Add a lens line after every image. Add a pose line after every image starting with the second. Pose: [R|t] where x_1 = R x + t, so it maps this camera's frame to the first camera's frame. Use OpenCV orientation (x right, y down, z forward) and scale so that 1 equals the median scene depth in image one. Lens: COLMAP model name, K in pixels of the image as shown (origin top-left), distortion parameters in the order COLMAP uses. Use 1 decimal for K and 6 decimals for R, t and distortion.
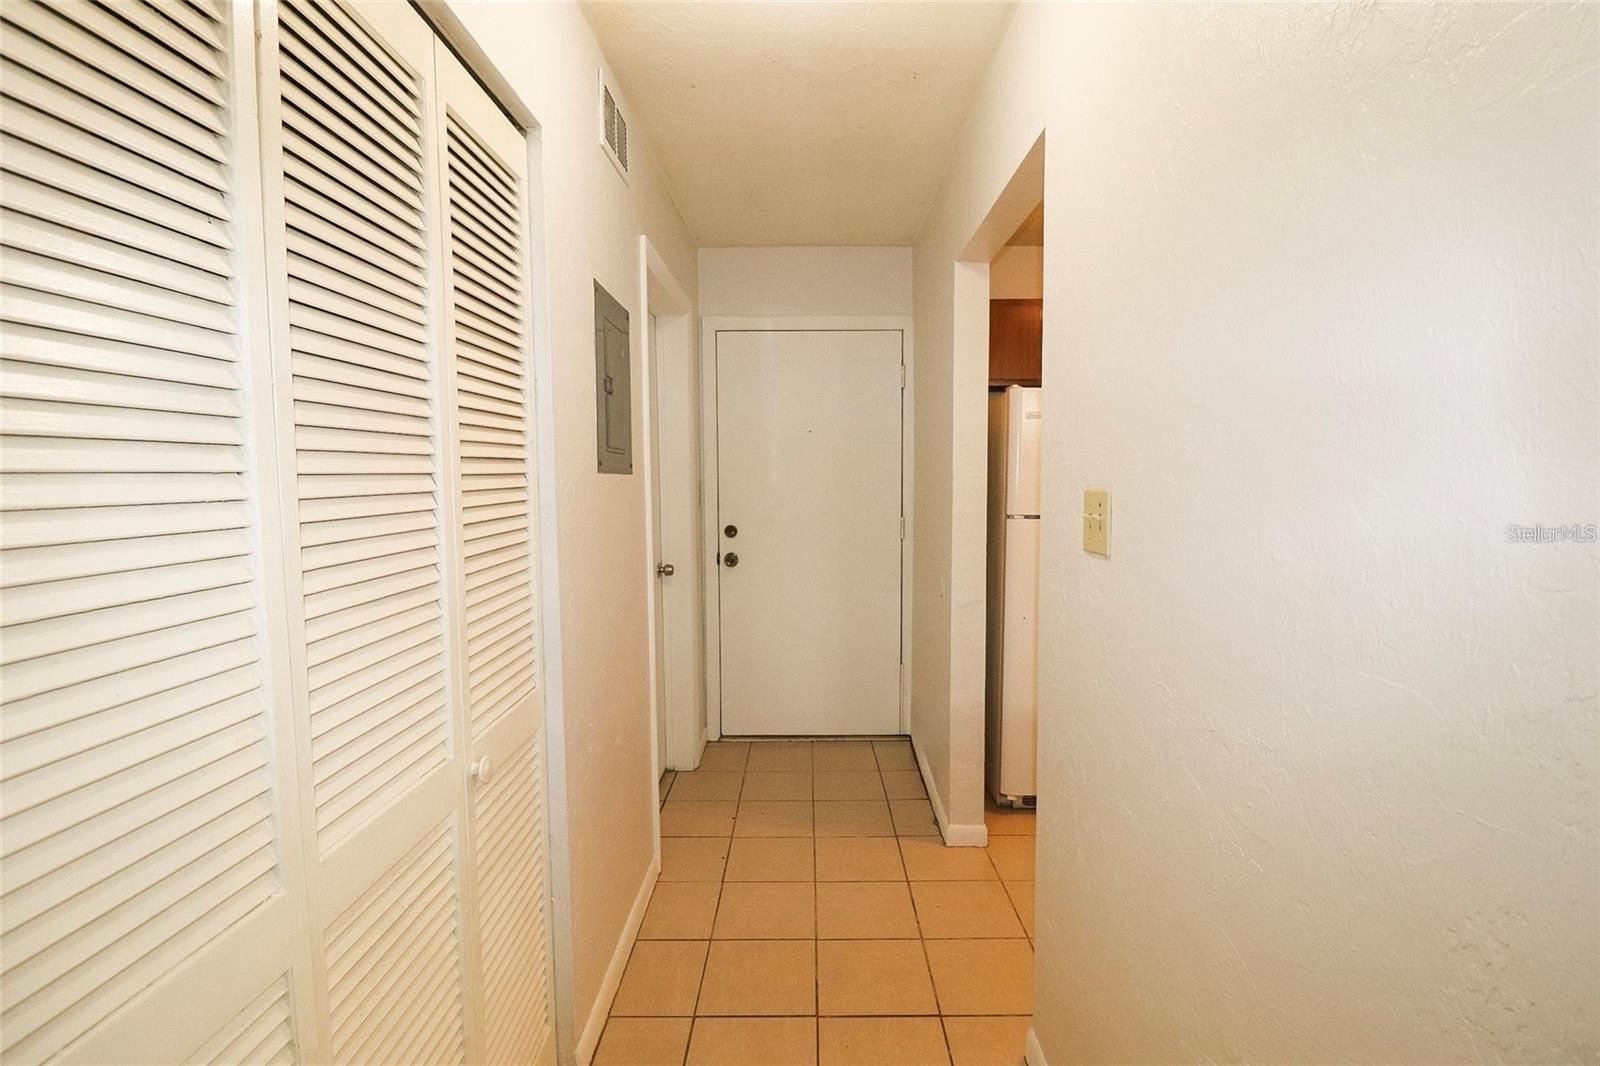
lens RADIAL K [[740.5, 0, 807.5], [0, 740.5, 526.1], [0, 0, 1]] dist [0.000799, -0.013661]
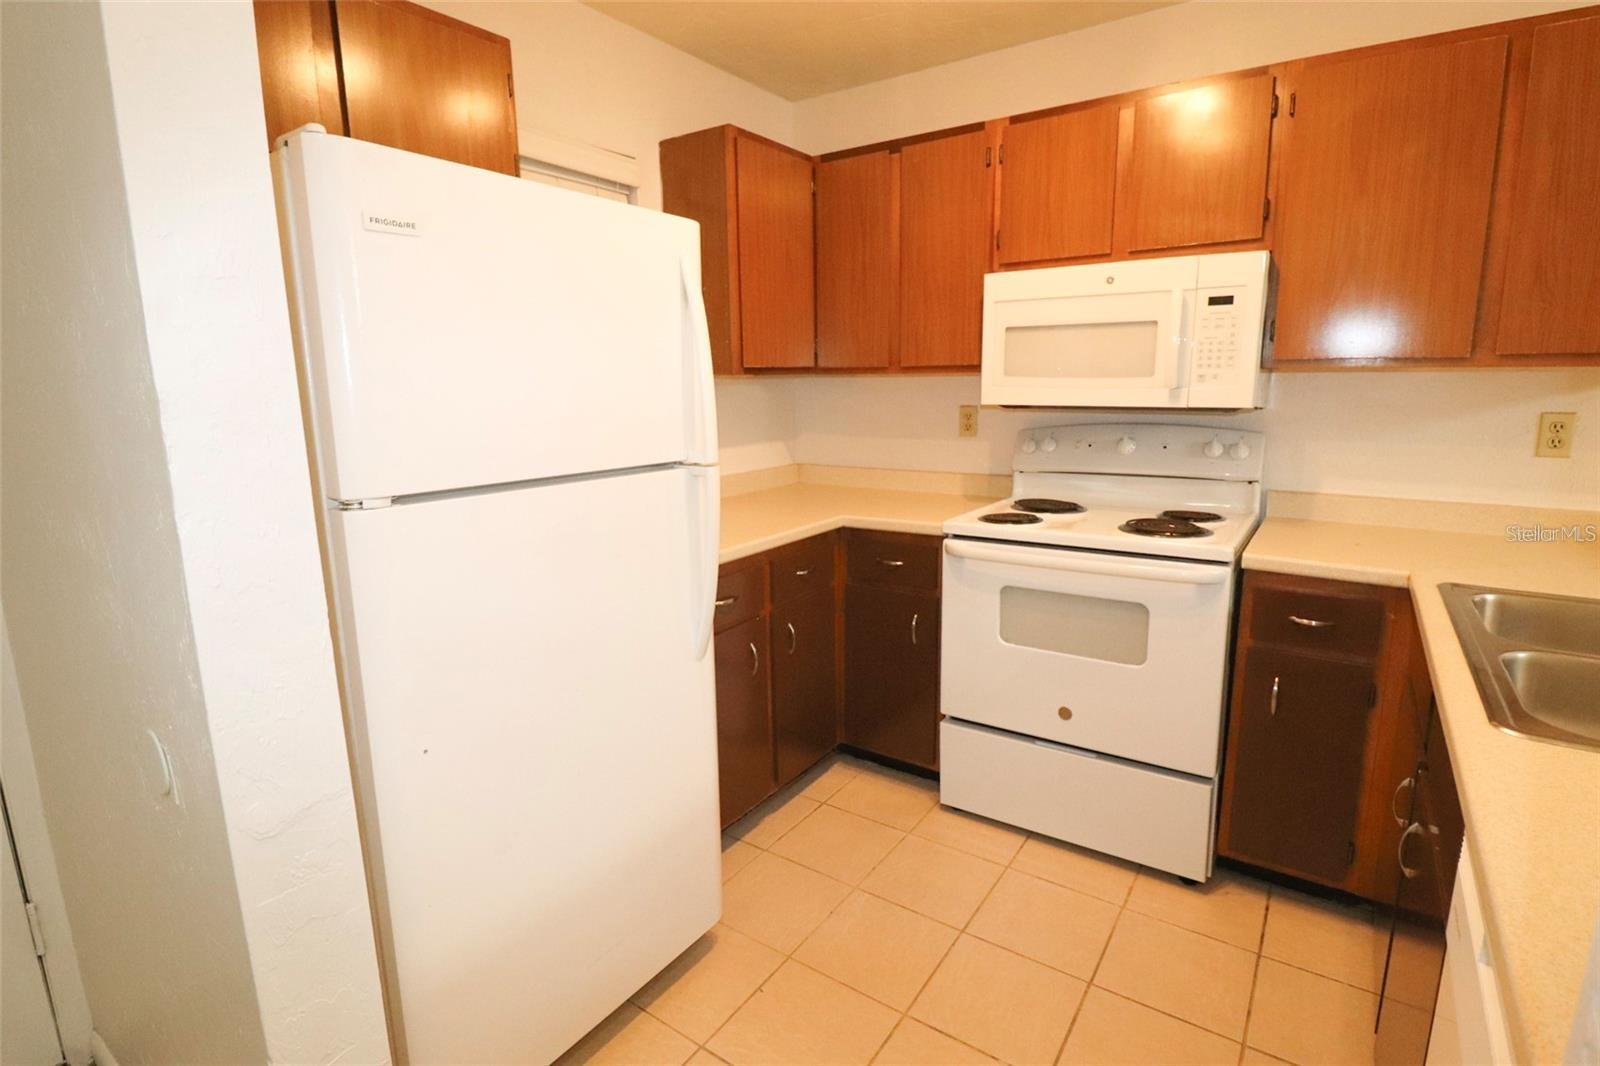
lens RADIAL K [[771.0, 0, 807.5], [0, 771.0, 524.9], [0, 0, 1]] dist [0.001861, -0.014857]
pose [[0.566535, -0.155904, 0.809155, 0.075425], [0.070056, 0.987497, 0.141216, -0.033322], [-0.821054, -0.023317, 0.570374, 0.490586]]
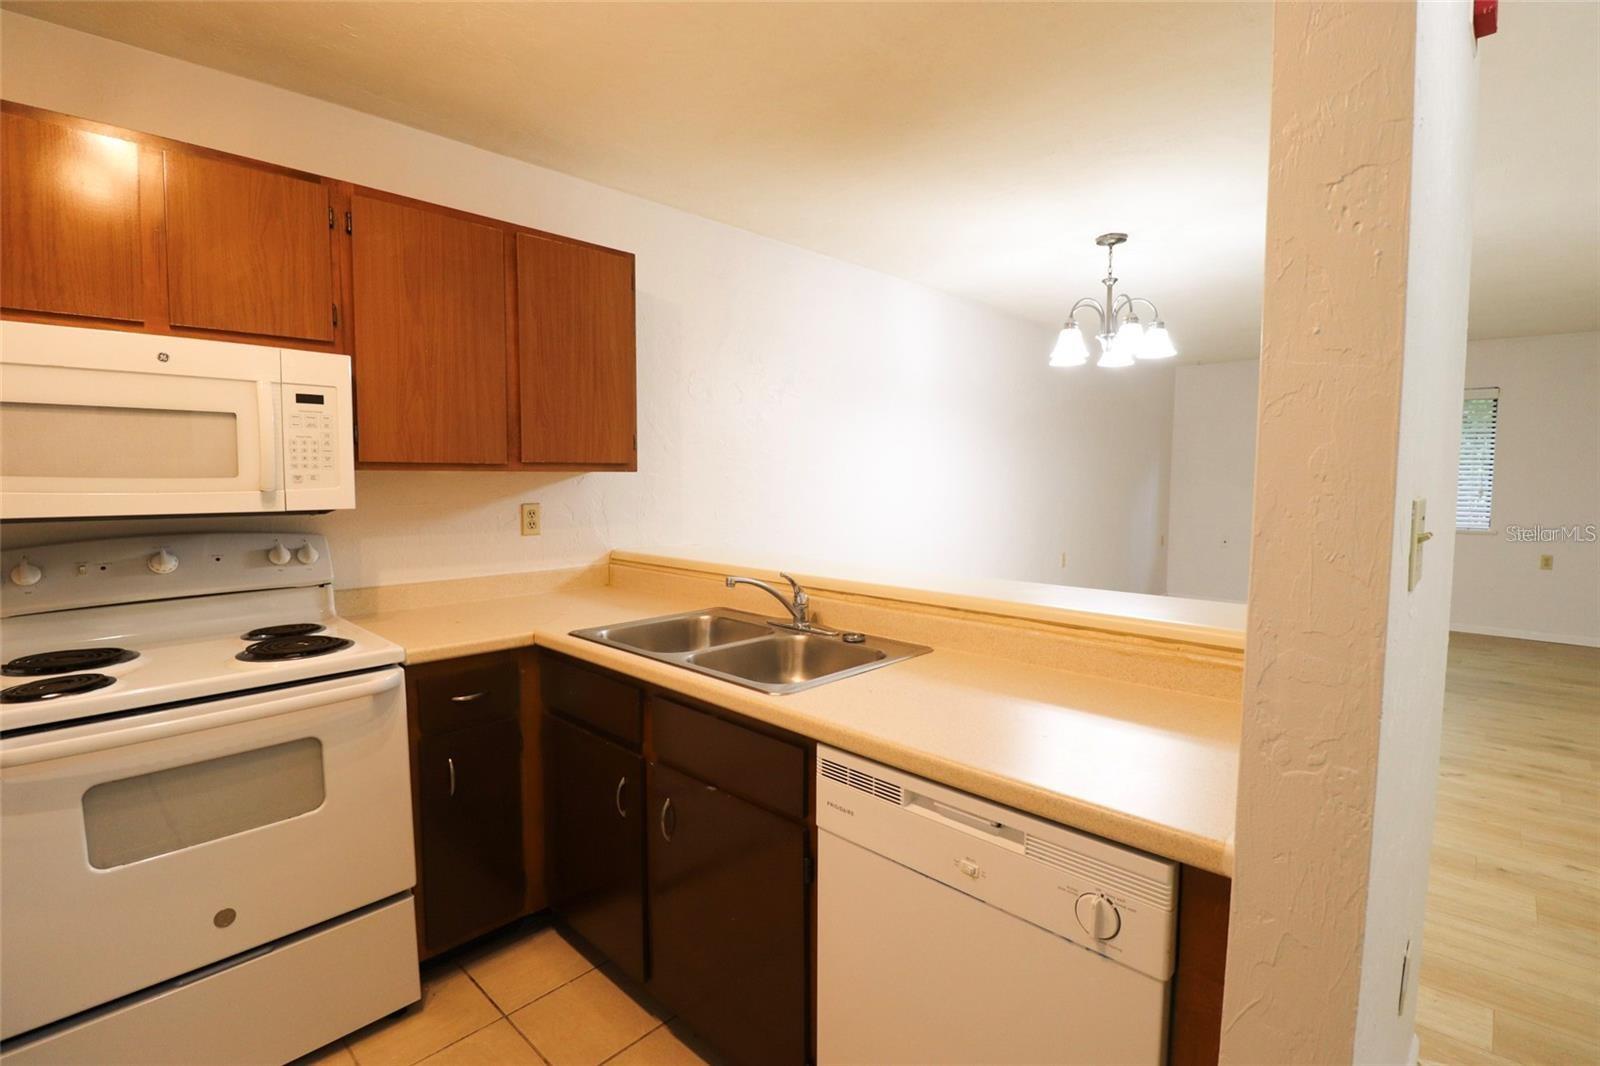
lens RADIAL K [[740.5, 0, 807.5], [0, 740.5, 526.1], [0, 0, 1]] dist [0.000799, -0.013661]
pose [[-0.728245, -0.046541, 0.683734, 0.122024], [0.050364, 0.991359, 0.121124, -0.052411], [-0.683463, 0.122644, -0.719608, 0.718889]]
